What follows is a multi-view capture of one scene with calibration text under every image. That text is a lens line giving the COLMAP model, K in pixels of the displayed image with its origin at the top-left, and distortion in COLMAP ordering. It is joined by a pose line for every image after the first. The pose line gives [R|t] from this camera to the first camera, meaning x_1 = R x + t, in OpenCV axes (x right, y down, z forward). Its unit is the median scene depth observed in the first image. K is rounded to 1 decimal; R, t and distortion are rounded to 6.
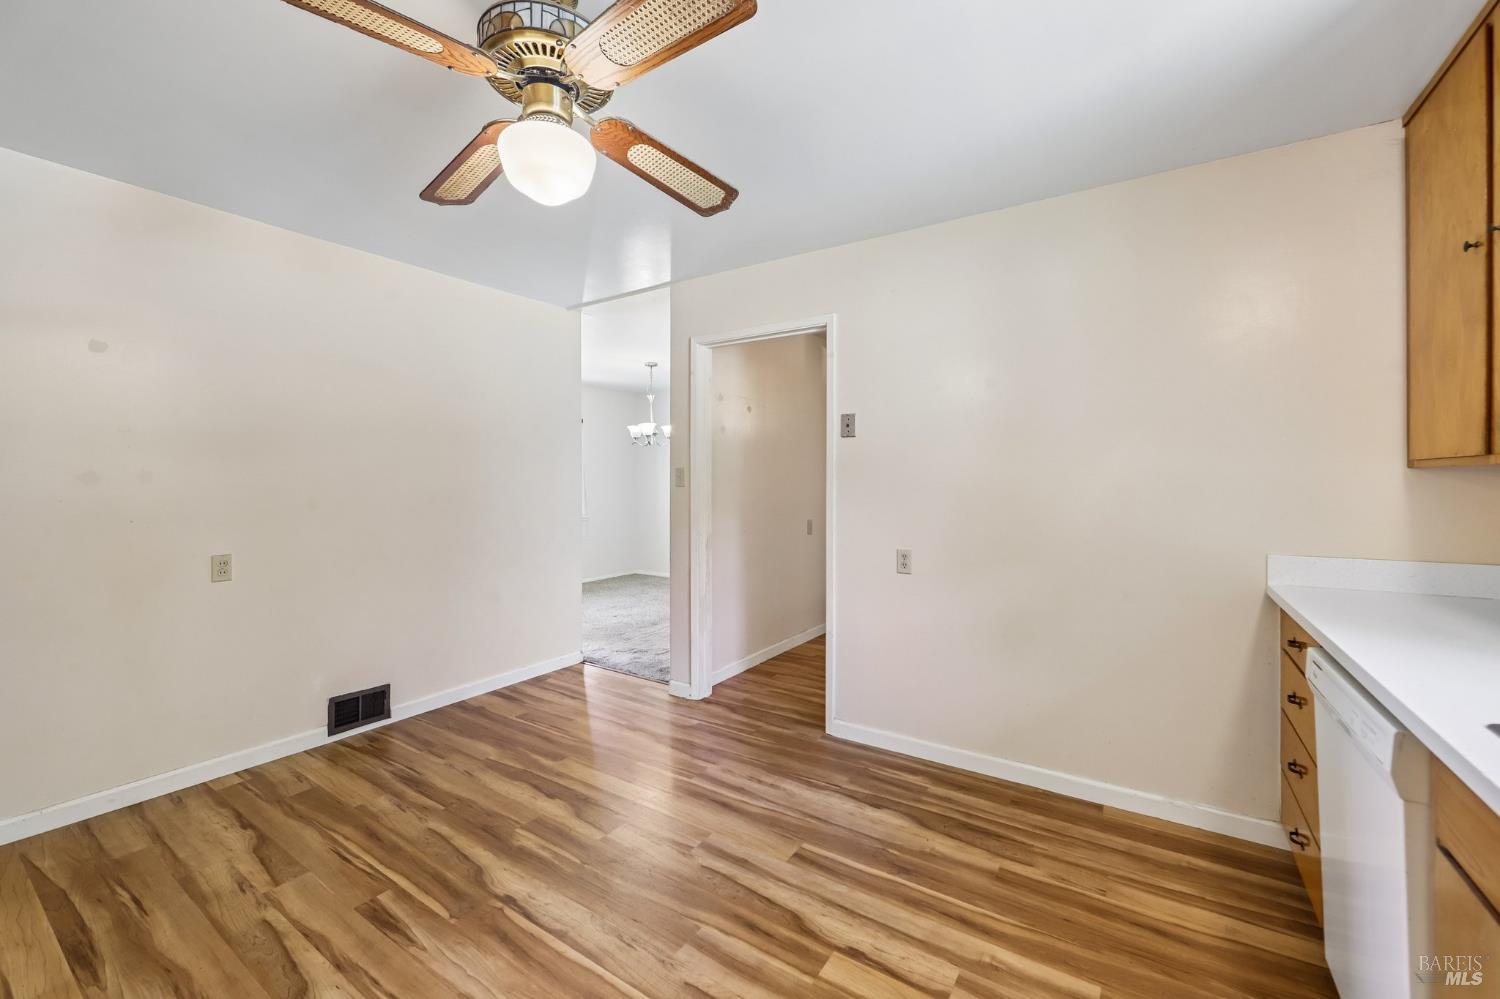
lens RADIAL K [[594.6, 0, 760.9], [0, 594.6, 490.3], [0, 0, 1]] dist [-0.009522, 0.000803]
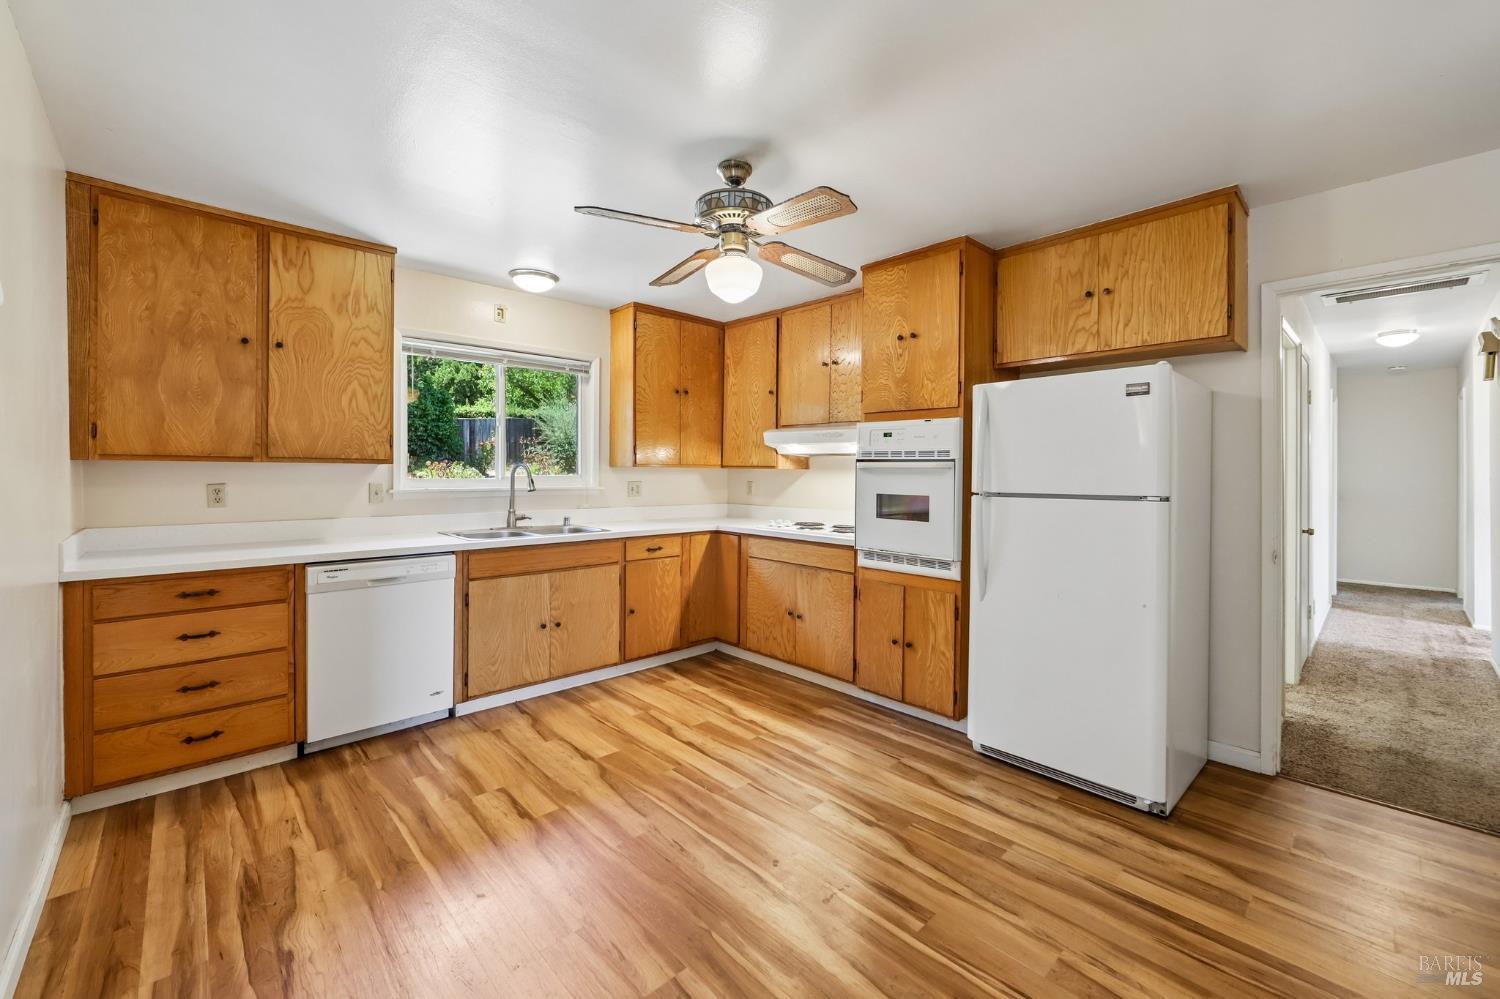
lens RADIAL K [[606.3, 0, 754.3], [0, 606.3, 468.9], [0, 0, 1]] dist [-0.008189, 0.000527]
pose [[-0.971433, -0.002906, 0.237296, -0.556192], [-0.001963, 0.999989, 0.004213, -0.024984], [-0.237306, 0.003627, -0.971428, 1.786079]]
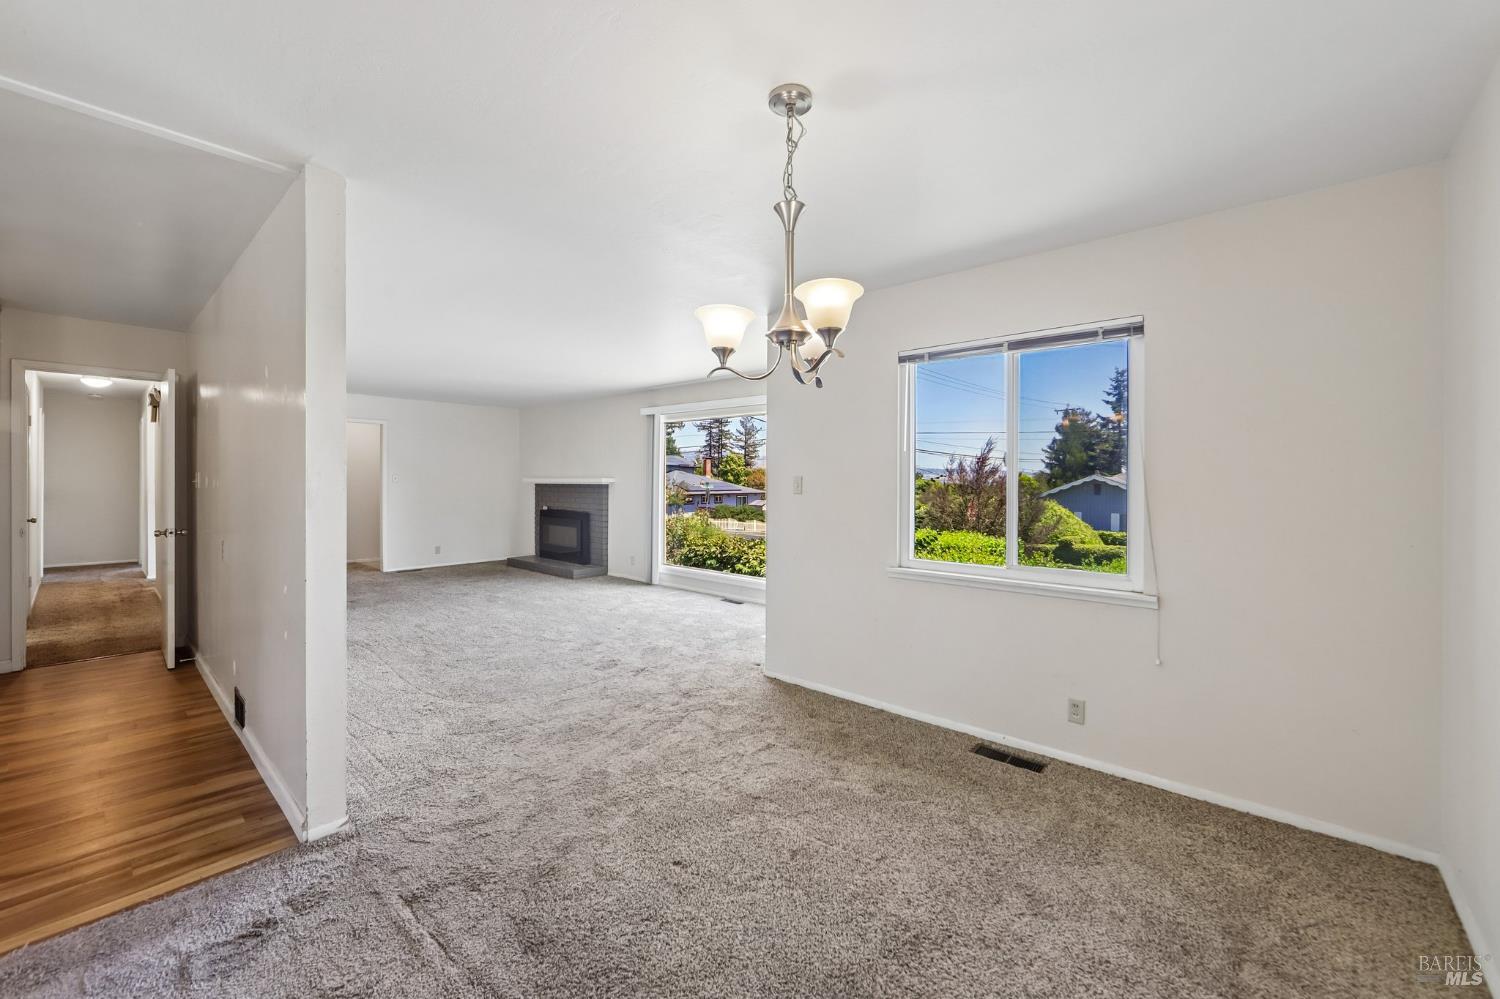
lens RADIAL K [[594.6, 0, 760.9], [0, 594.6, 490.3], [0, 0, 1]] dist [-0.009522, 0.000803]
pose [[-0.138801, 0.010454, -0.990265, 0.260140], [-0.017403, 0.999764, 0.012994, -0.036967], [0.990167, 0.019037, -0.138587, 2.980876]]
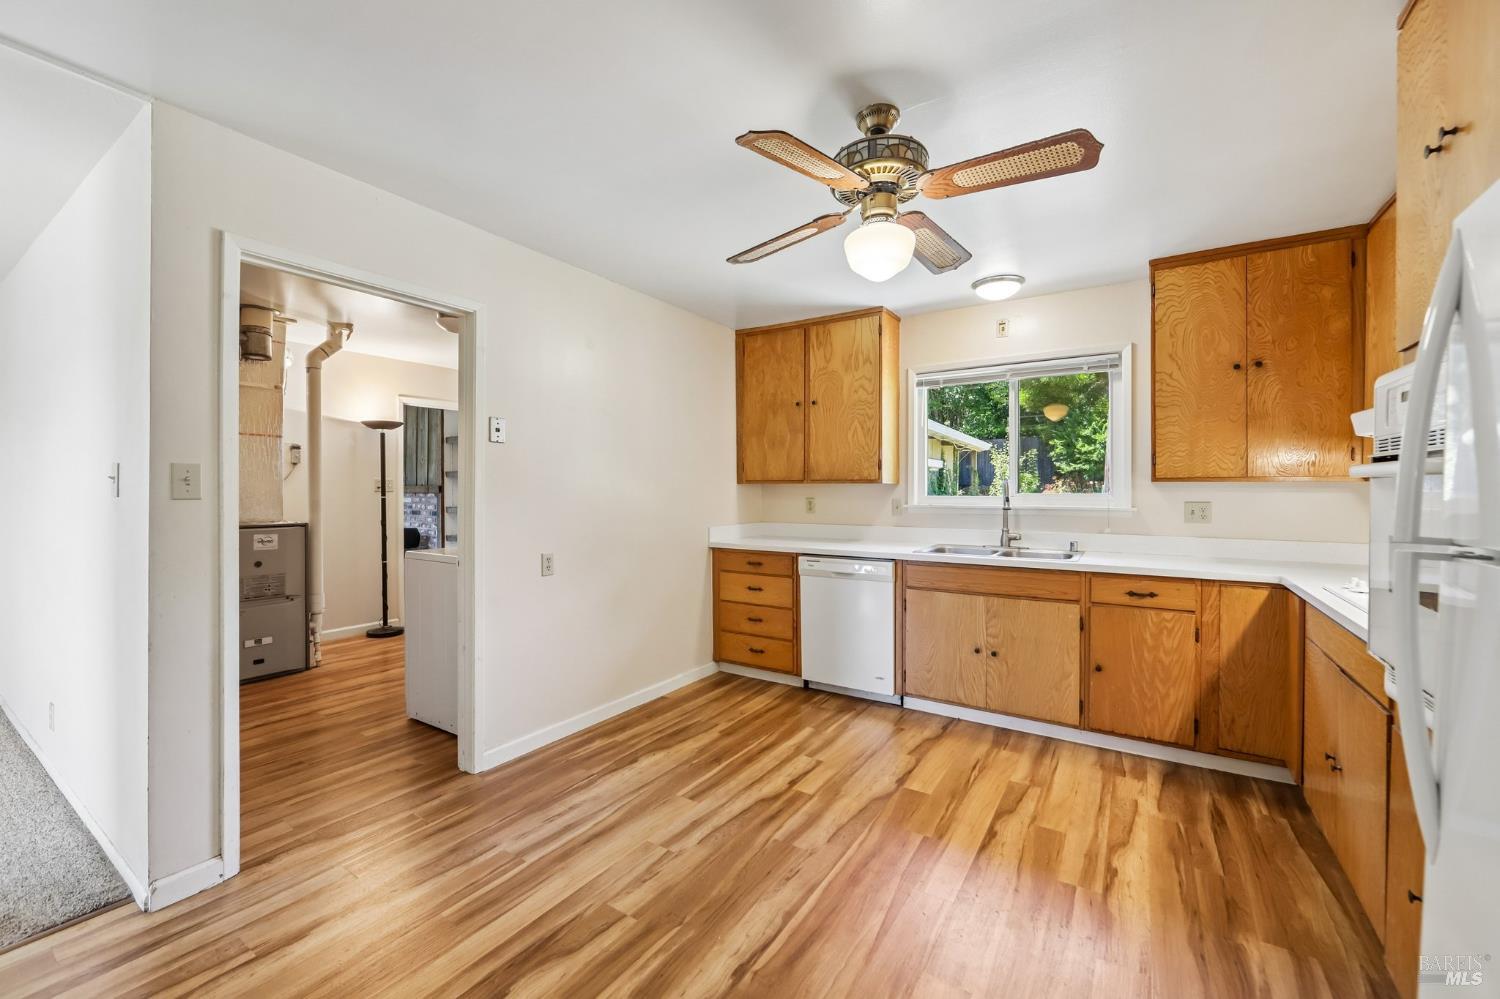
lens RADIAL K [[594.6, 0, 760.9], [0, 594.6, 490.3], [0, 0, 1]] dist [-0.009522, 0.000803]
pose [[-0.006179, -0.000611, 0.999981, -1.163736], [0.009994, 0.999950, 0.000673, -0.012434], [-0.999931, 0.009998, -0.006173, 0.869575]]
